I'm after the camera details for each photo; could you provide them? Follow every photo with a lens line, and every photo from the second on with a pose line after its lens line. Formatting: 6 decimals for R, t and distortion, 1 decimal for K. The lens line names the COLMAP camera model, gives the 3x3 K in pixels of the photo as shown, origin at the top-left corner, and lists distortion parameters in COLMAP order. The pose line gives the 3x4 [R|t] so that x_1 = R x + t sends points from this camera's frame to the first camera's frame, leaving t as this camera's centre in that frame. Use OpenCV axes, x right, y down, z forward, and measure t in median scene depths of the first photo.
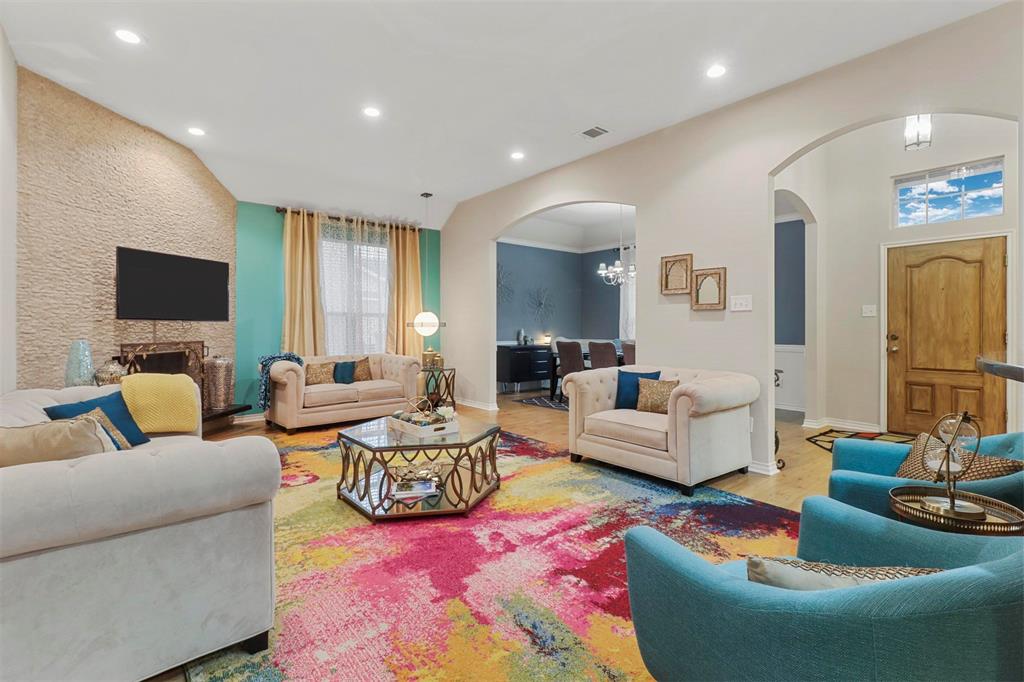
lens RADIAL K [[470.9, 0, 509.5], [0, 470.9, 327.3], [0, 0, 1]] dist [0.000528, -0.000060]
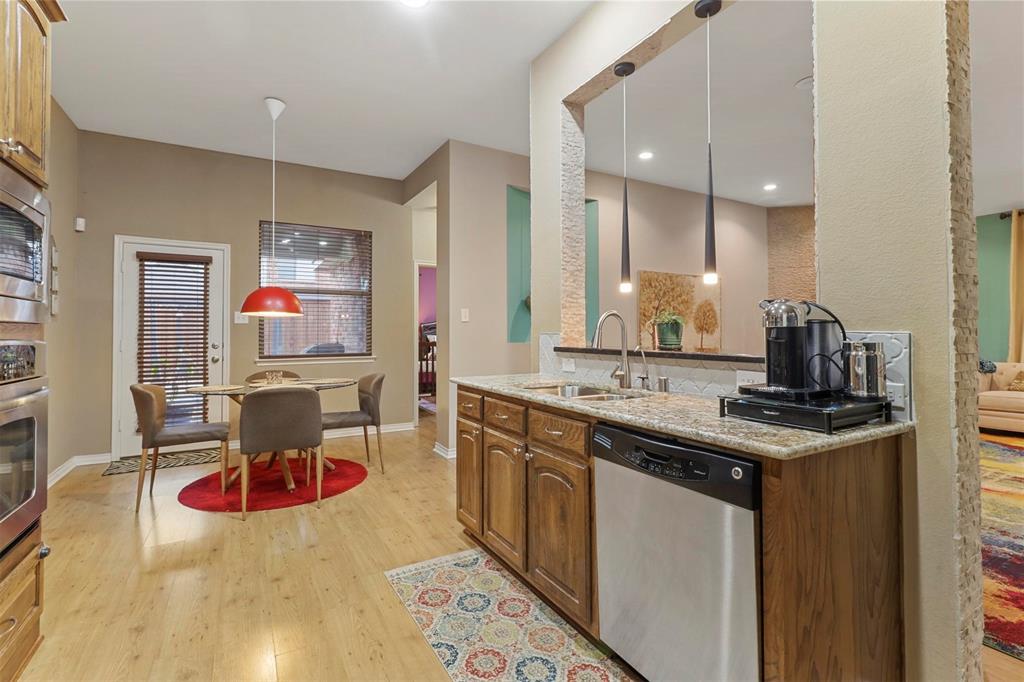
lens RADIAL K [[470.9, 0, 509.5], [0, 470.9, 327.3], [0, 0, 1]] dist [0.000528, -0.000060]
pose [[-0.168088, -0.011828, -0.985701, 1.313593], [0.000339, 0.999927, -0.012056, -0.000082], [0.985772, -0.002361, -0.168072, 0.246805]]
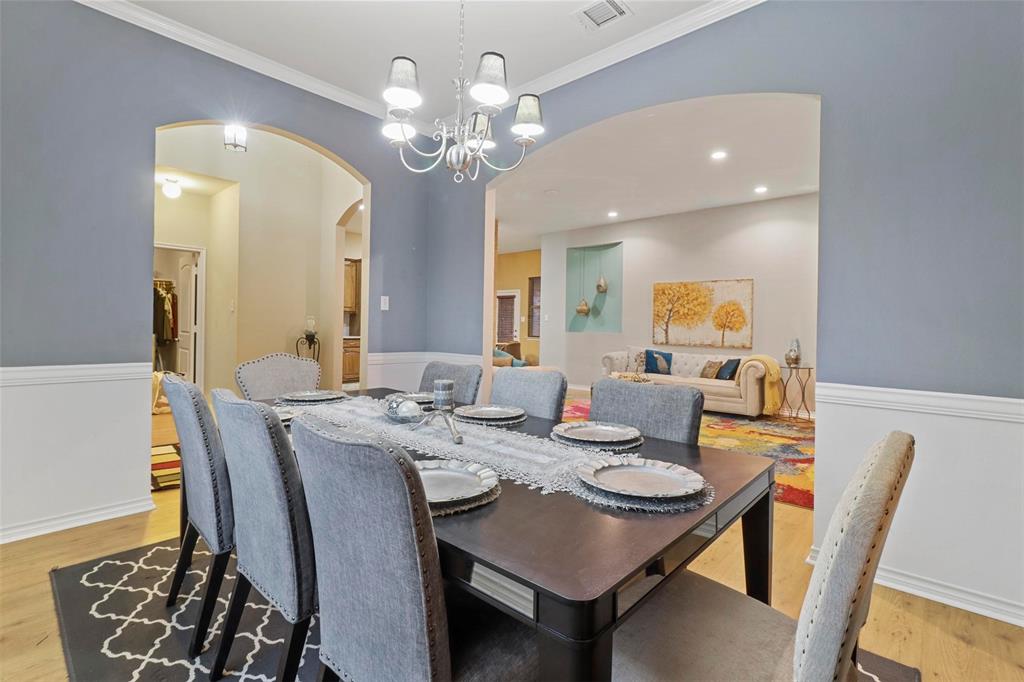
lens RADIAL K [[470.9, 0, 509.5], [0, 470.9, 327.3], [0, 0, 1]] dist [0.000528, -0.000060]
pose [[-0.989752, -0.018345, -0.141616, 0.549459], [-0.019184, 0.999806, 0.004557, -0.003772], [0.141505, 0.007227, -0.989911, 2.846323]]
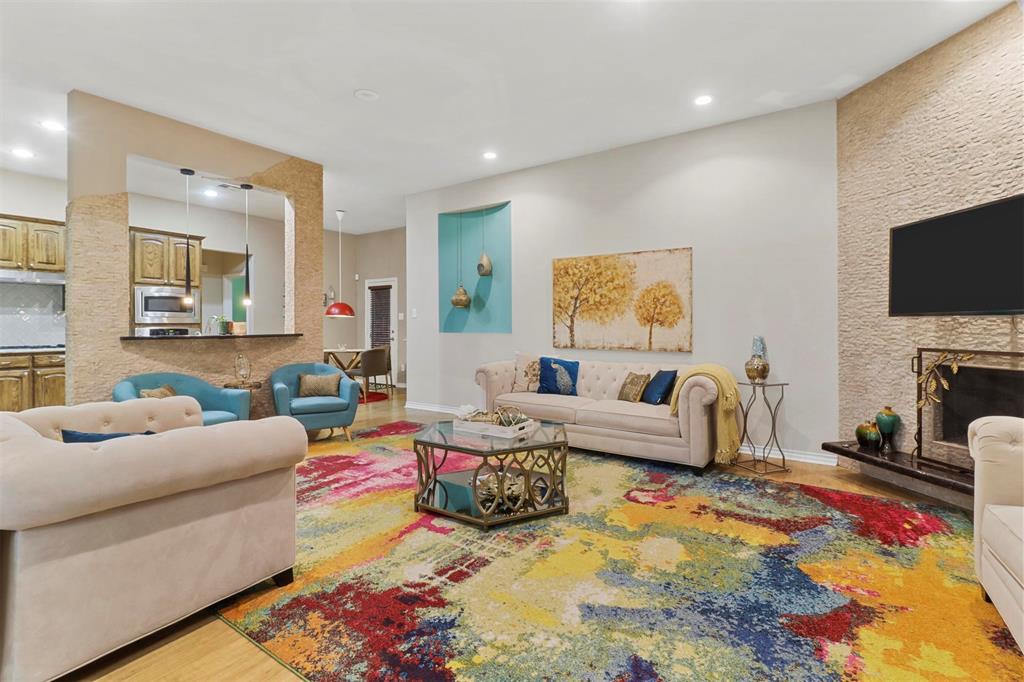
lens RADIAL K [[470.9, 0, 509.5], [0, 470.9, 327.3], [0, 0, 1]] dist [0.000528, -0.000060]
pose [[-0.962266, 0.003564, -0.272087, 0.051684], [0.001376, 0.999965, 0.008229, -0.007551], [0.272107, 0.007544, -0.962237, 2.071493]]
